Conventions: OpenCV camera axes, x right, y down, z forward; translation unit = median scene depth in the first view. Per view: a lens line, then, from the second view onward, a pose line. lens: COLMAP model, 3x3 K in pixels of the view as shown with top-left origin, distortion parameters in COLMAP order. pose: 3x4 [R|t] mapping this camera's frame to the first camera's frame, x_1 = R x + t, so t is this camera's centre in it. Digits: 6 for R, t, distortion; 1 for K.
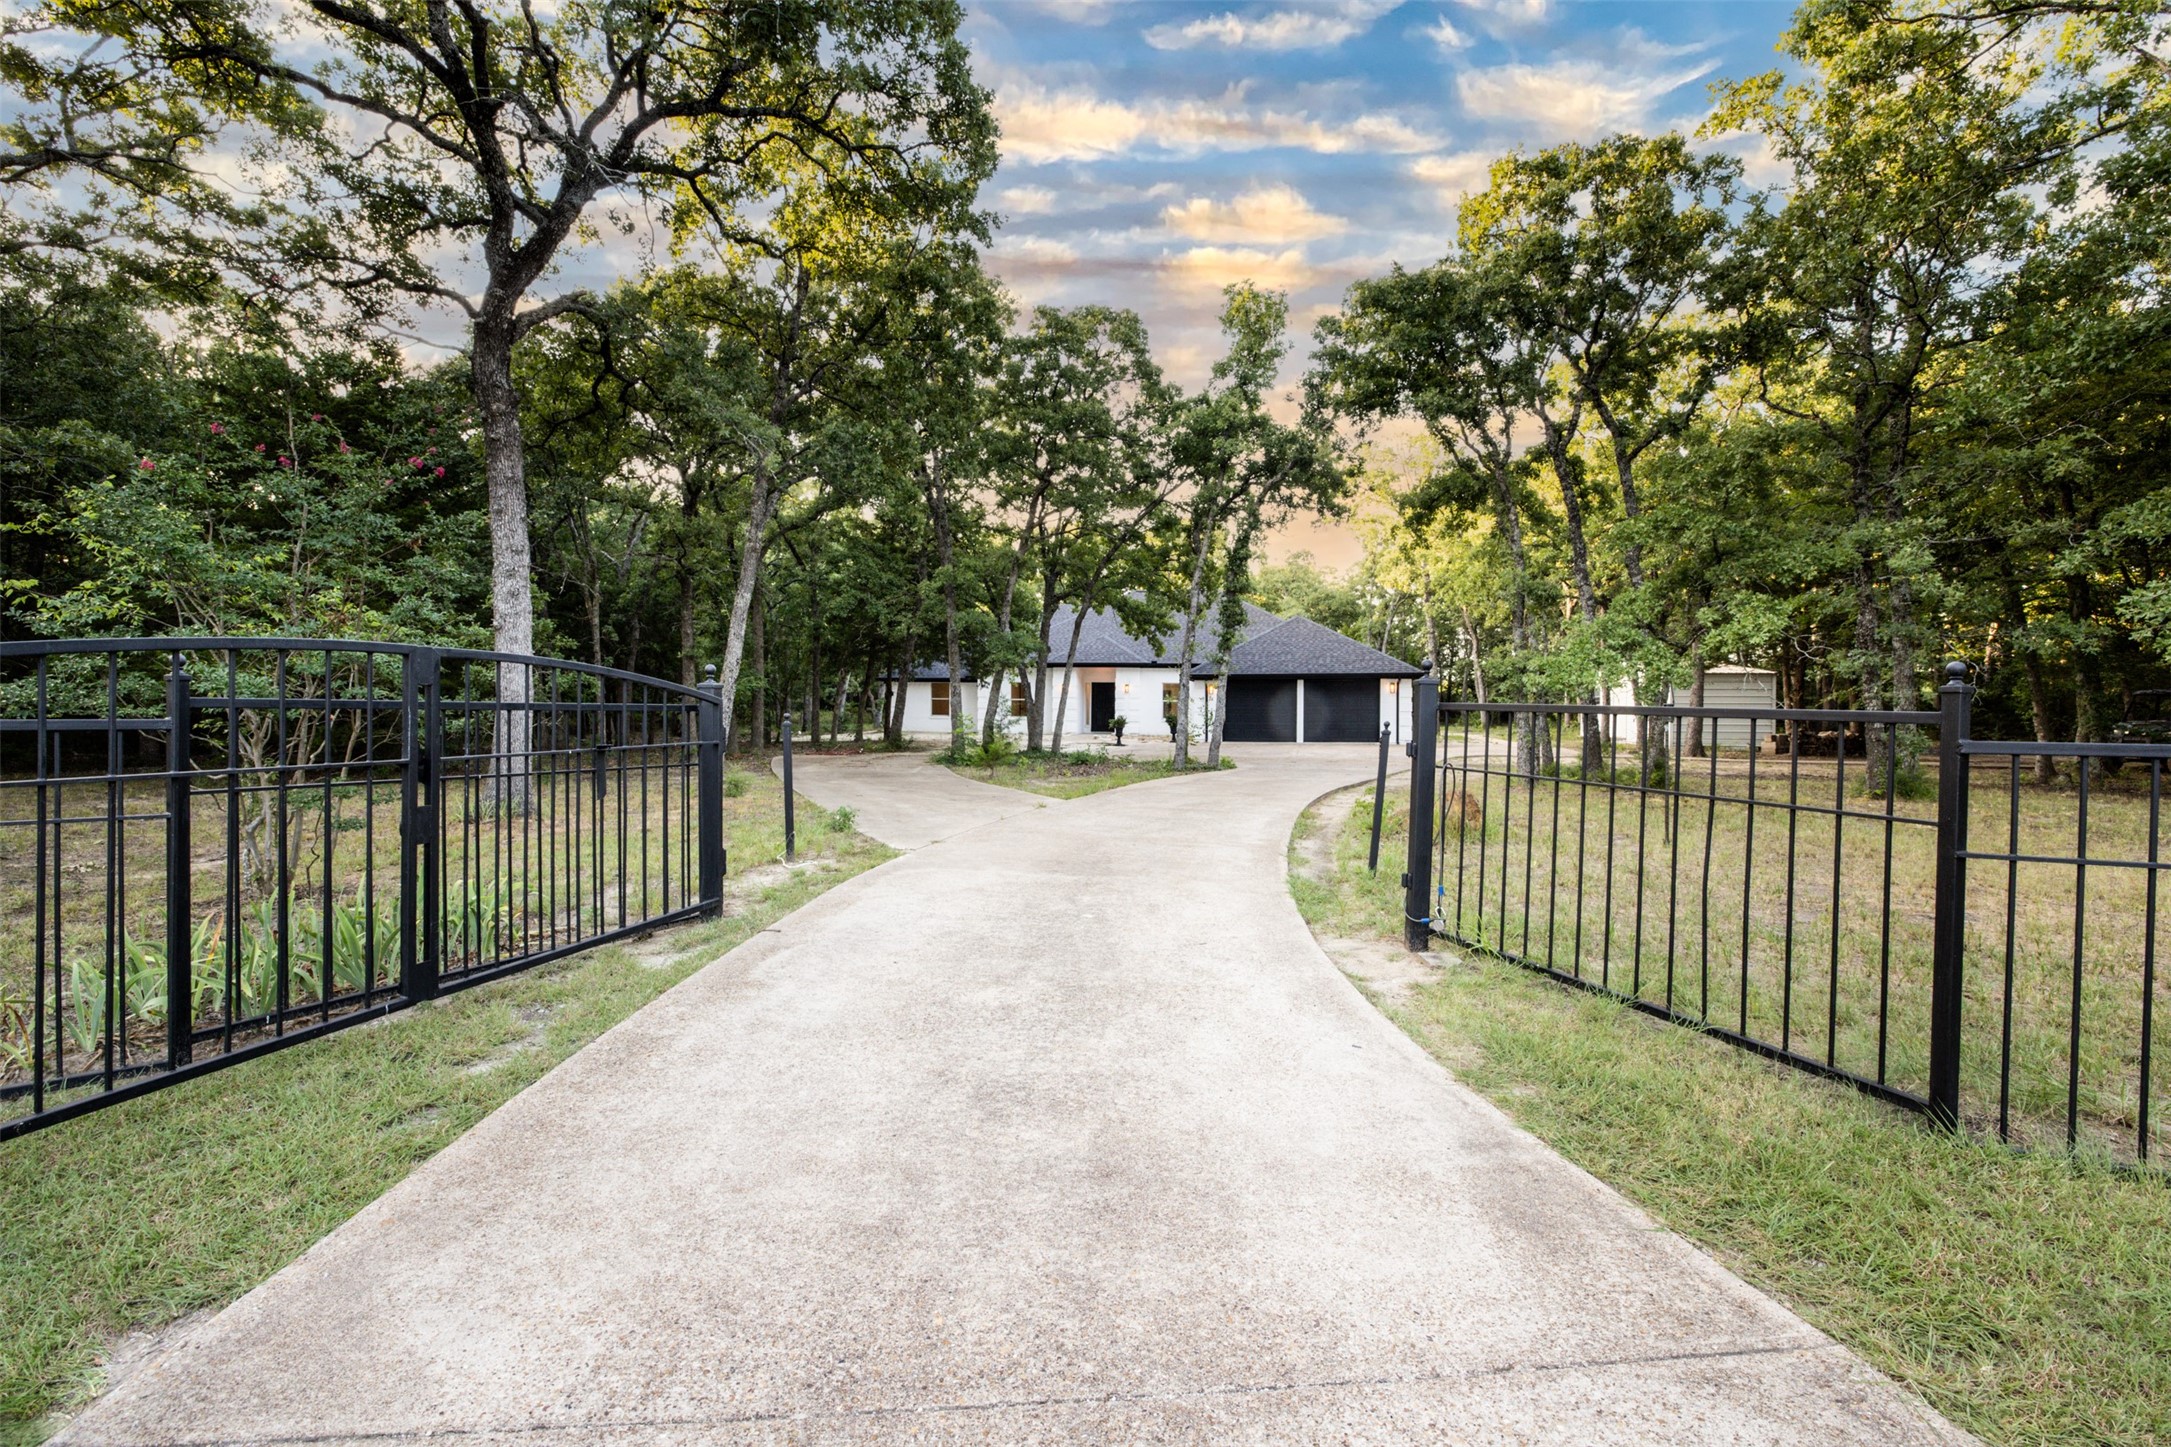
lens RADIAL K [[905.9, 0, 1087.0], [0, 905.9, 715.5], [0, 0, 1]] dist [-0.035010, 0.010432]
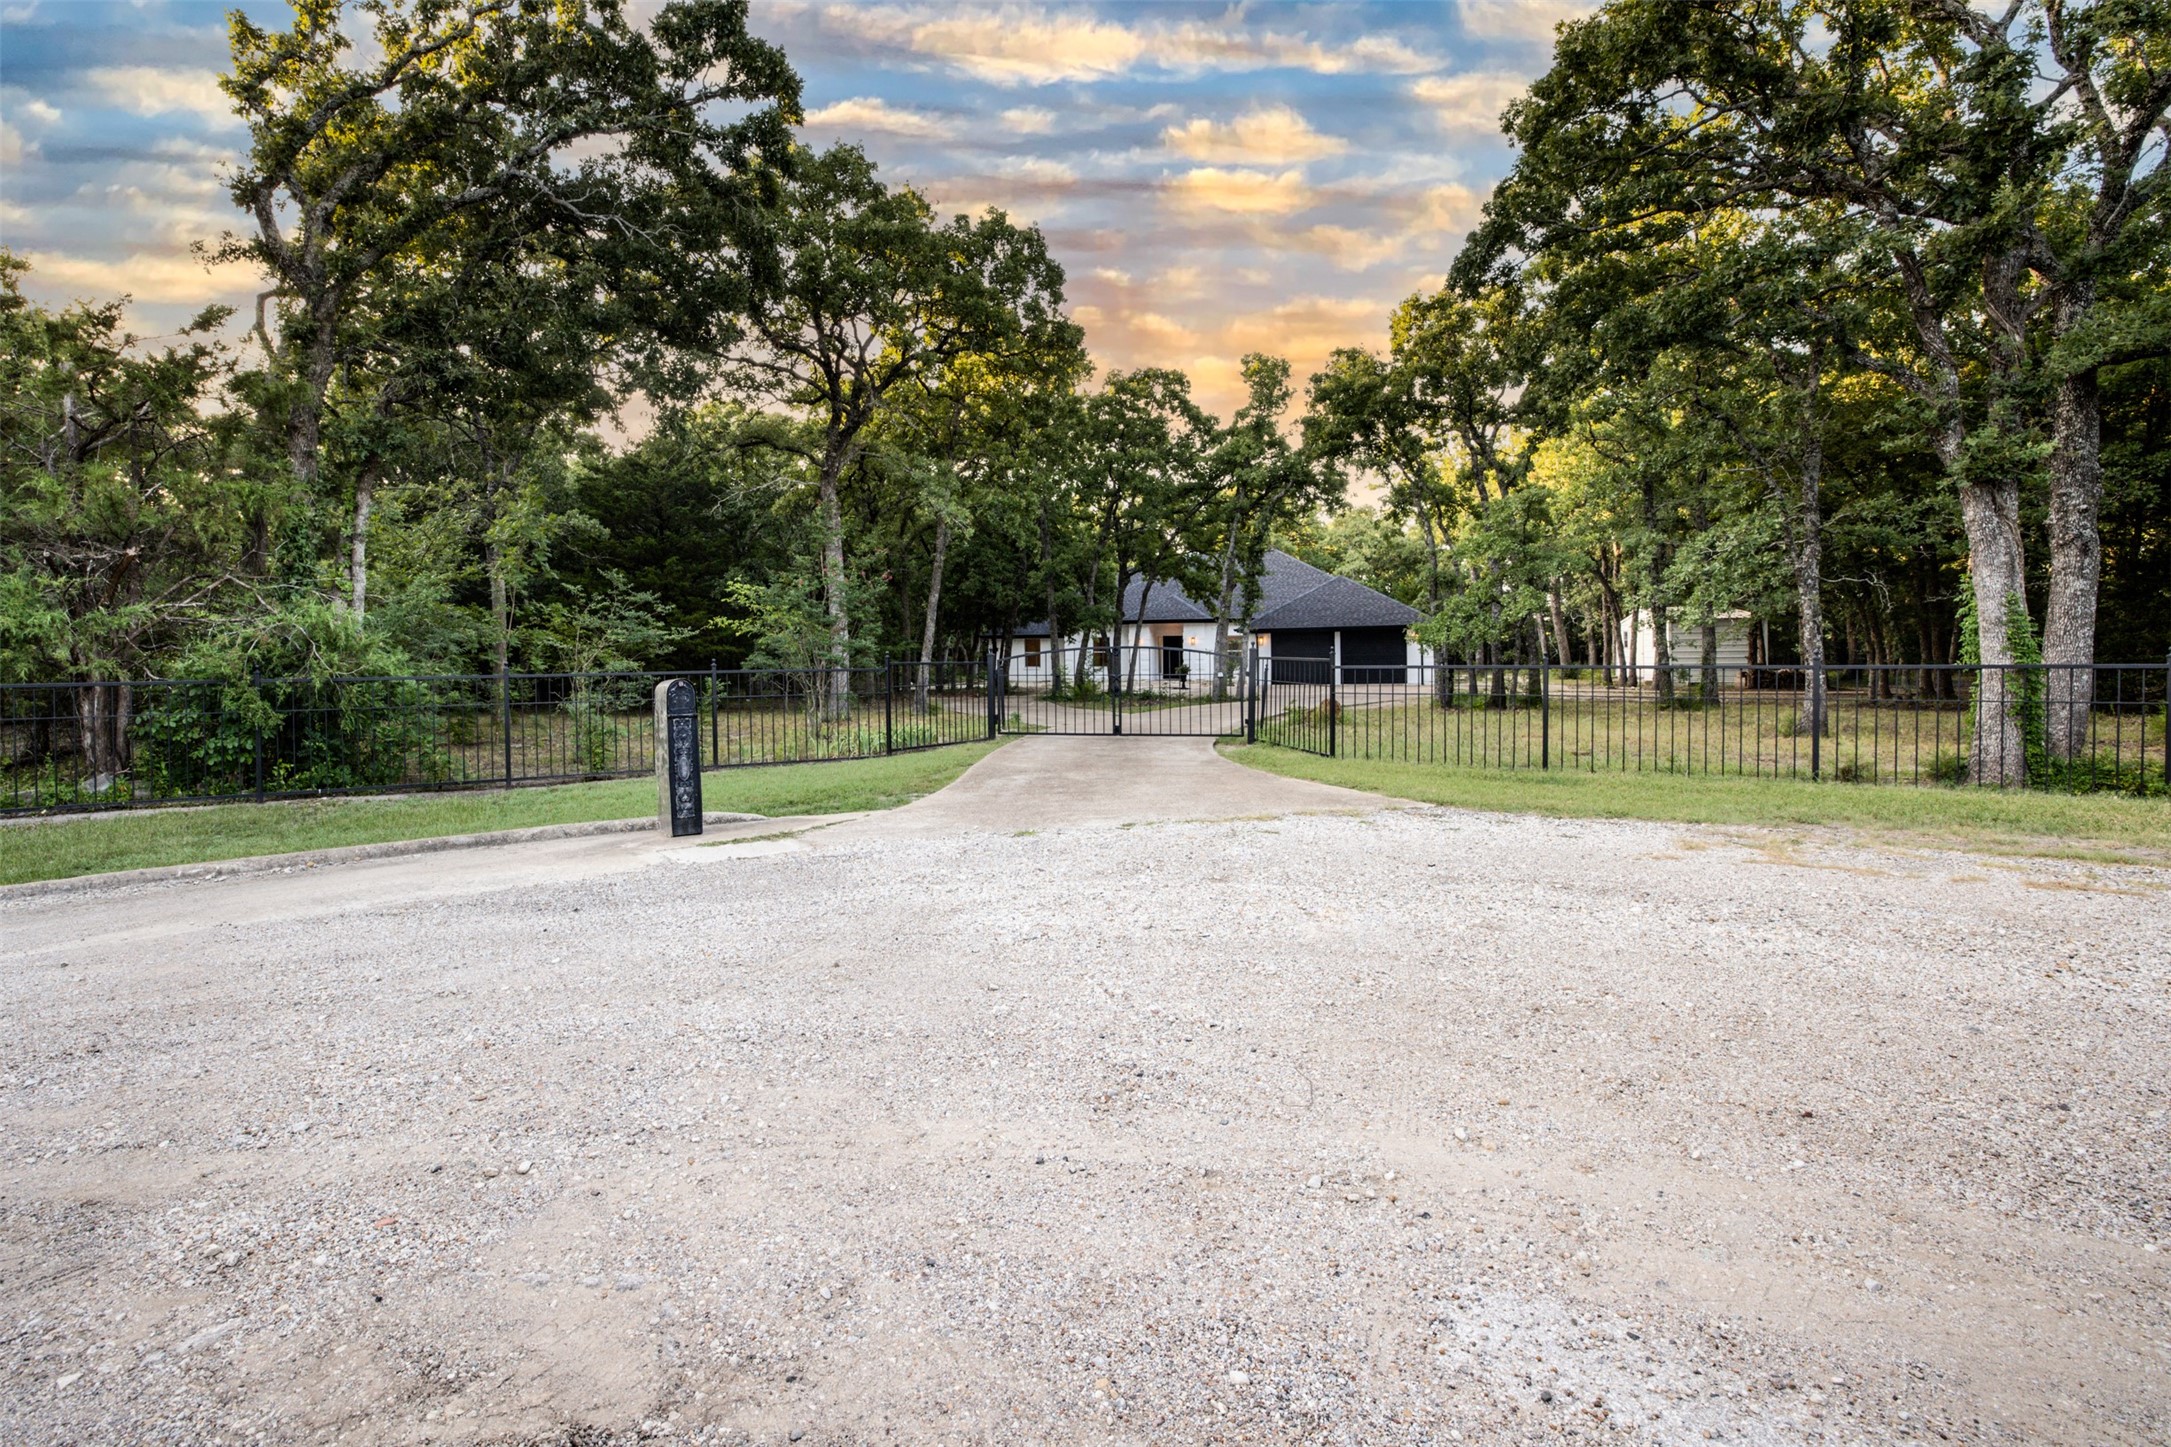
lens RADIAL K [[905.9, 0, 1087.0], [0, 905.9, 715.5], [0, 0, 1]] dist [-0.035010, 0.010432]
pose [[0.996168, -0.012323, -0.086593, 0.038968], [0.017127, 0.998342, 0.054953, 0.000113], [0.085773, -0.056226, 0.994727, -0.719417]]
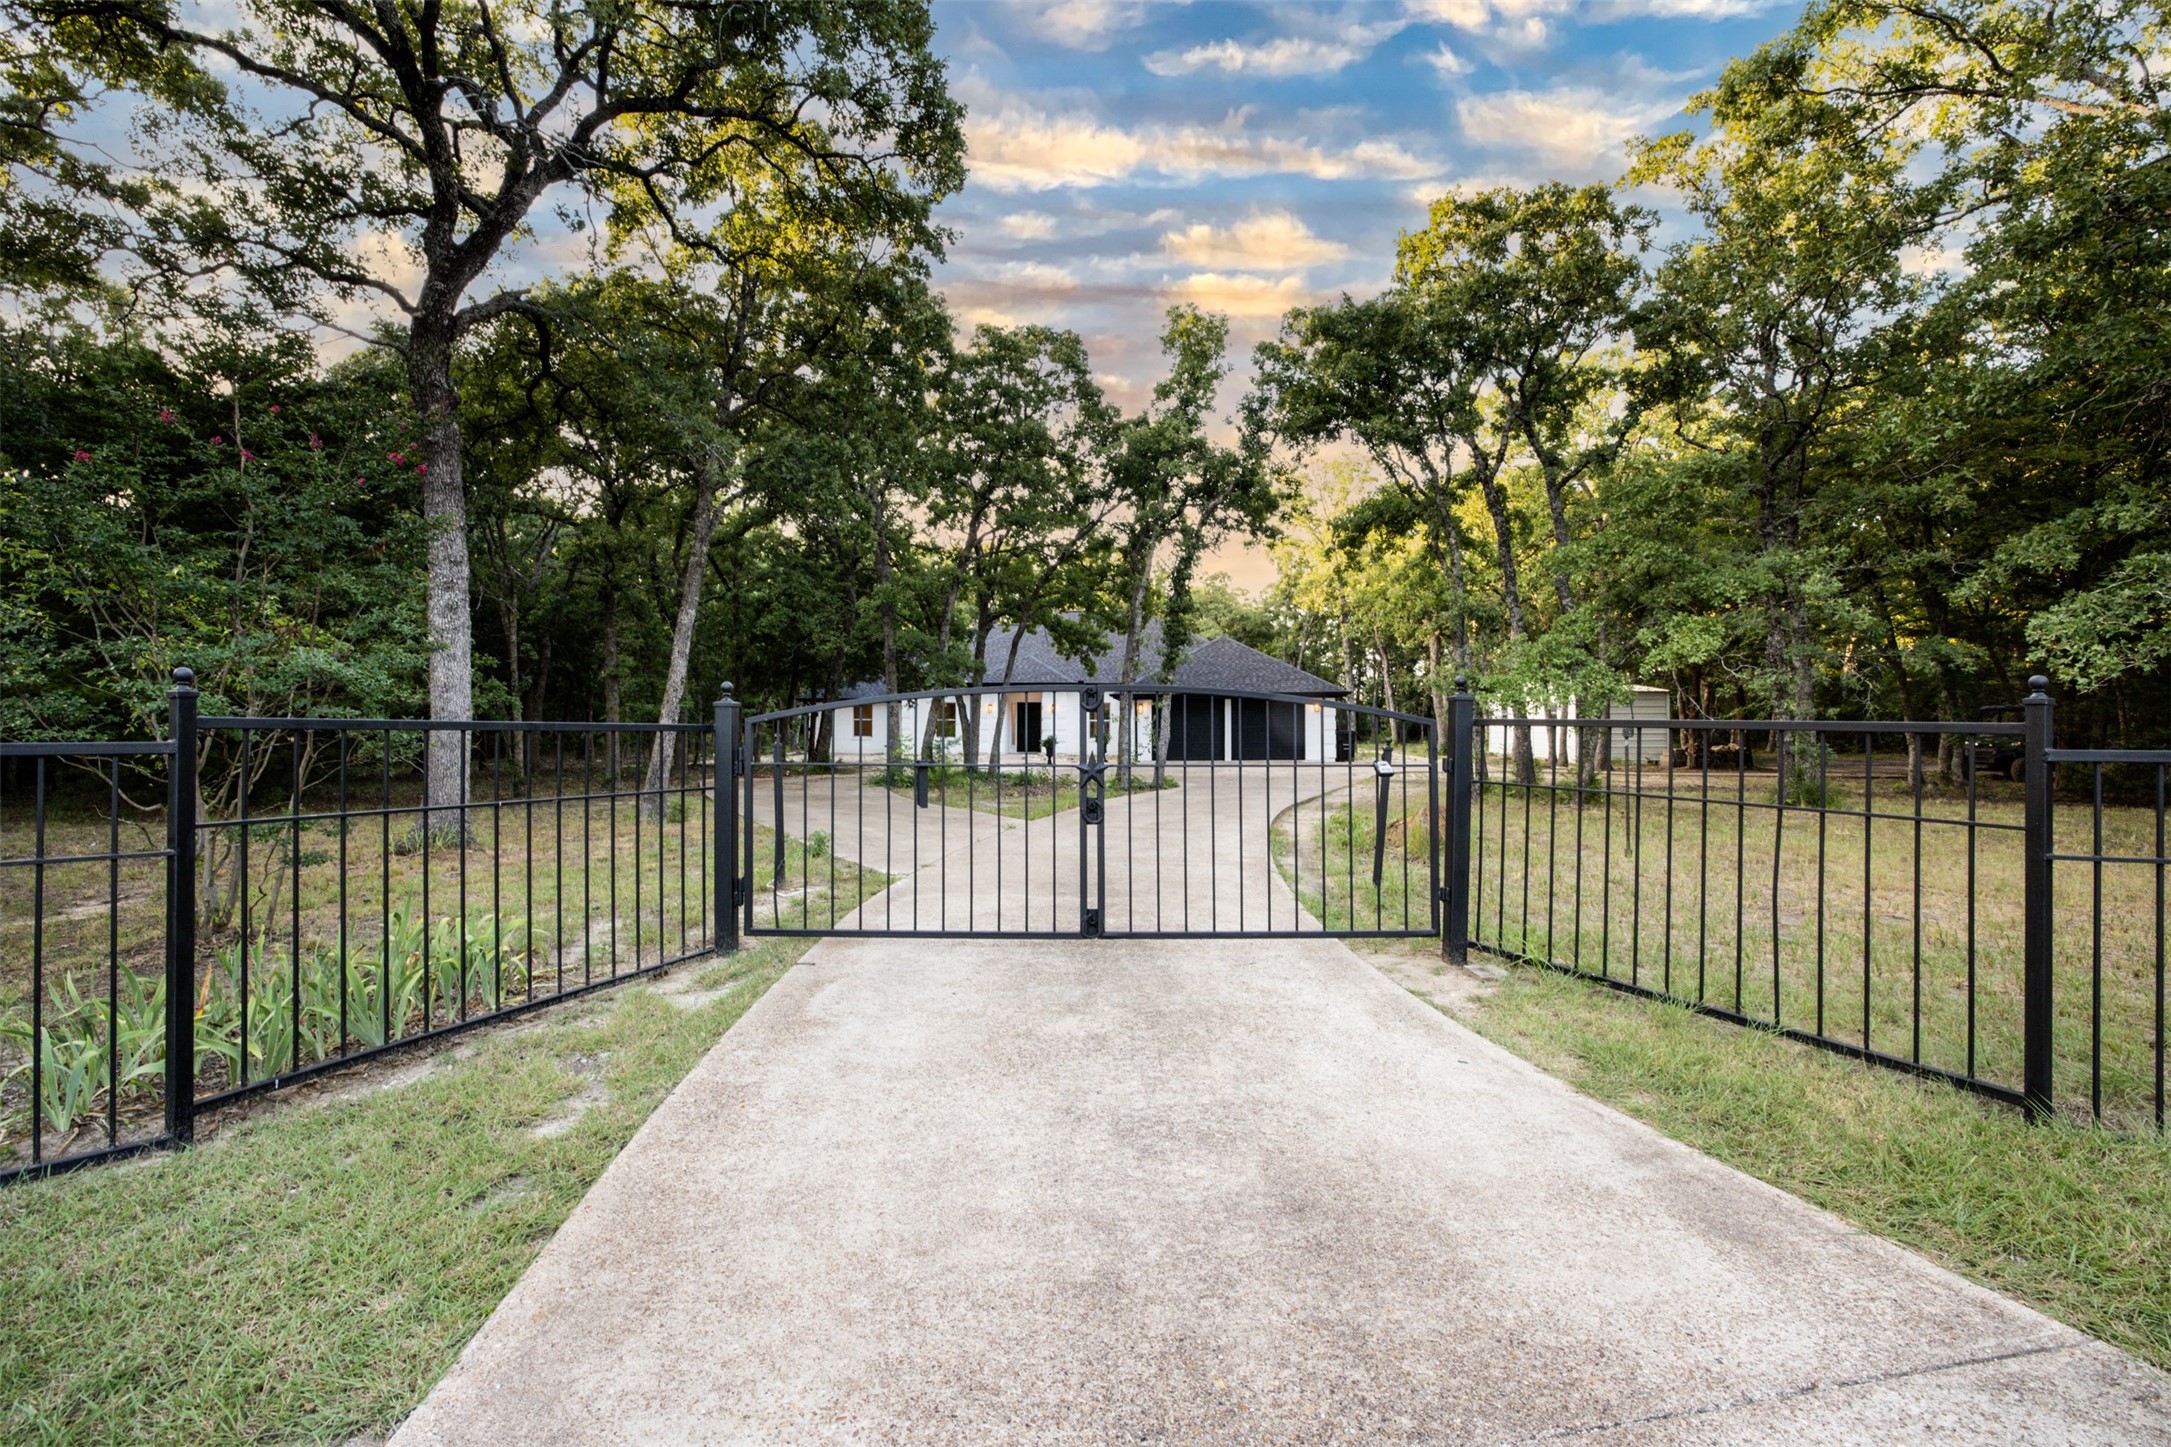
lens RADIAL K [[905.9, 0, 1087.0], [0, 905.9, 715.5], [0, 0, 1]] dist [-0.035010, 0.010432]
pose [[0.995426, -0.004192, 0.095440, -0.059621], [0.006301, 0.999742, -0.021810, 0.000768], [-0.095324, 0.022312, 0.995196, 0.012098]]
